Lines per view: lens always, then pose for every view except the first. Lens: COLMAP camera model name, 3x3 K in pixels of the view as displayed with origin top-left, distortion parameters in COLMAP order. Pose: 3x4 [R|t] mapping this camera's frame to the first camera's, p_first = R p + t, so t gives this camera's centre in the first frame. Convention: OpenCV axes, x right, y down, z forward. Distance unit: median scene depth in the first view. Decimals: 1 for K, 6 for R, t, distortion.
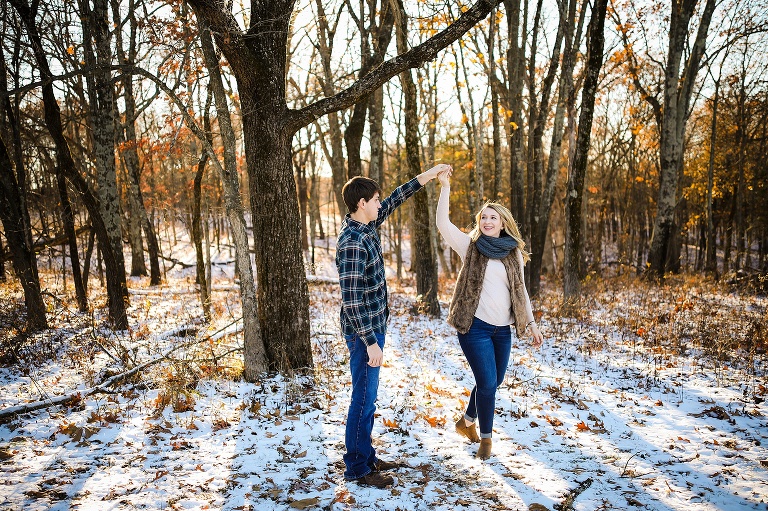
lens RADIAL K [[724.2, 0, 384.0], [0, 724.2, 255.5], [0, 0, 1]] dist [0.023111, 0.065863]
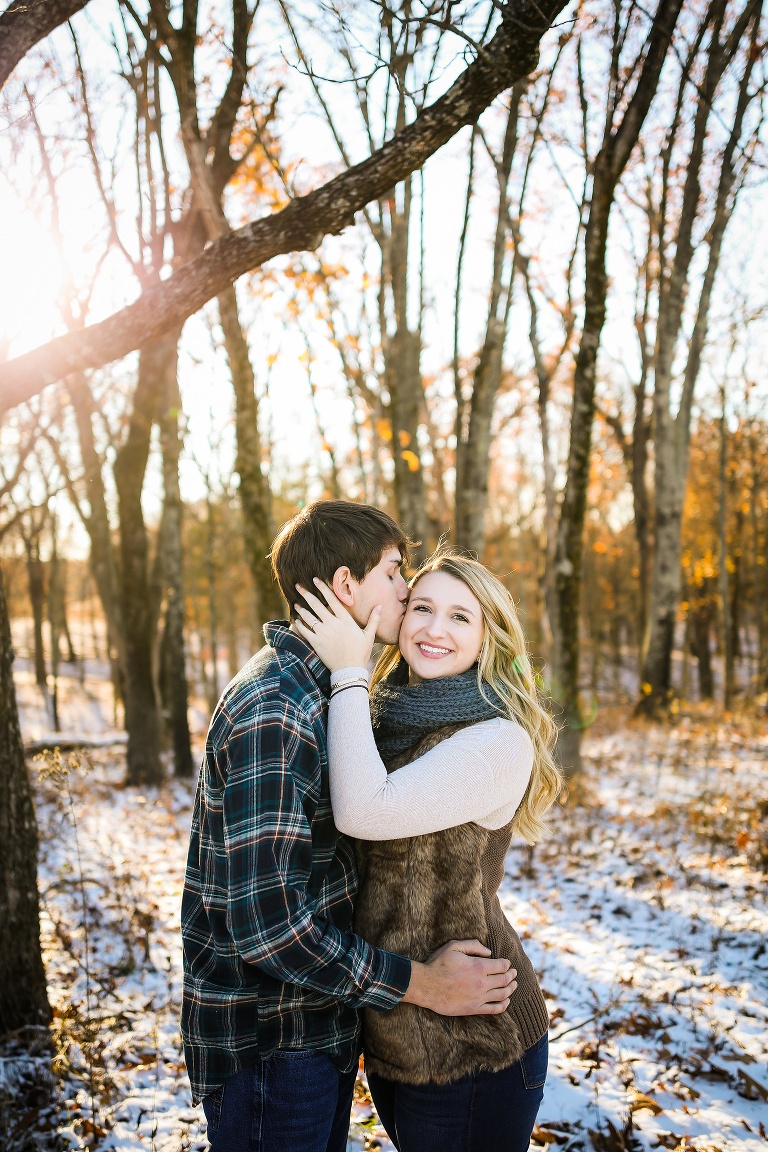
lens RADIAL K [[1176.9, 0, 382.8], [0, 1176.9, 562.4], [0, 0, 1]] dist [0.012784, 0.019260]
pose [[0.984670, -0.022857, 0.172922, -0.014798], [0.040100, 0.994487, -0.096891, -0.011395], [-0.169754, 0.102340, 0.980158, 0.190702]]
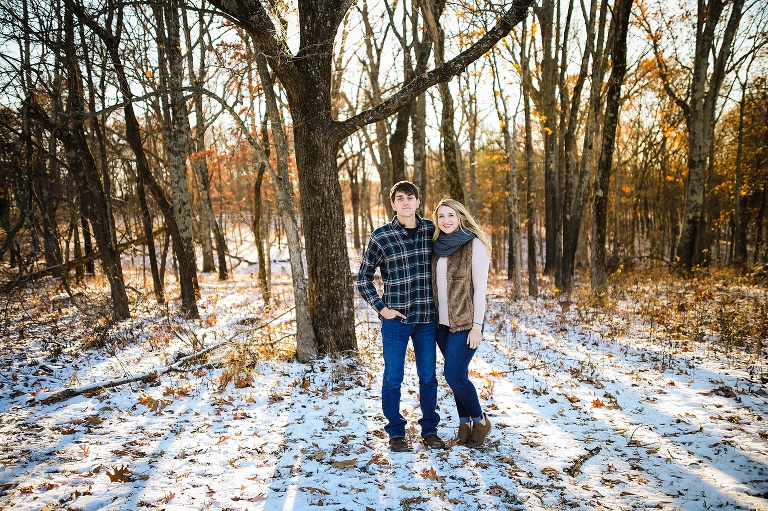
lens RADIAL K [[667.9, 0, 384.0], [0, 667.9, 255.5], [0, 0, 1]] dist [0.007454, 0.062636]
pose [[0.997489, -0.007737, -0.070392, 0.010288], [0.007996, 0.999962, 0.003399, 0.002291], [0.070363, -0.003953, 0.997514, -0.017672]]
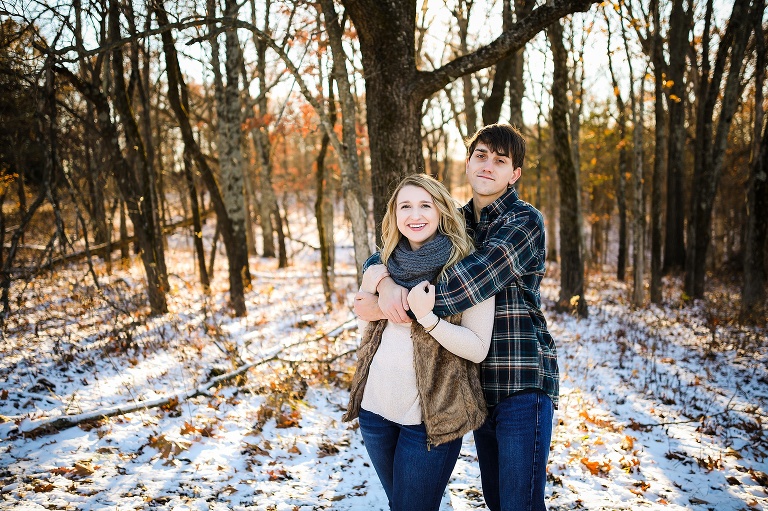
lens RADIAL K [[739.1, 0, 384.0], [0, 739.1, 255.5], [0, 0, 1]] dist [0.041389, 0.017737]
pose [[0.983990, 0.026034, -0.176310, -0.008363], [-0.022359, 0.999490, 0.022800, -0.004370], [0.176814, -0.018493, 0.984071, 0.084682]]
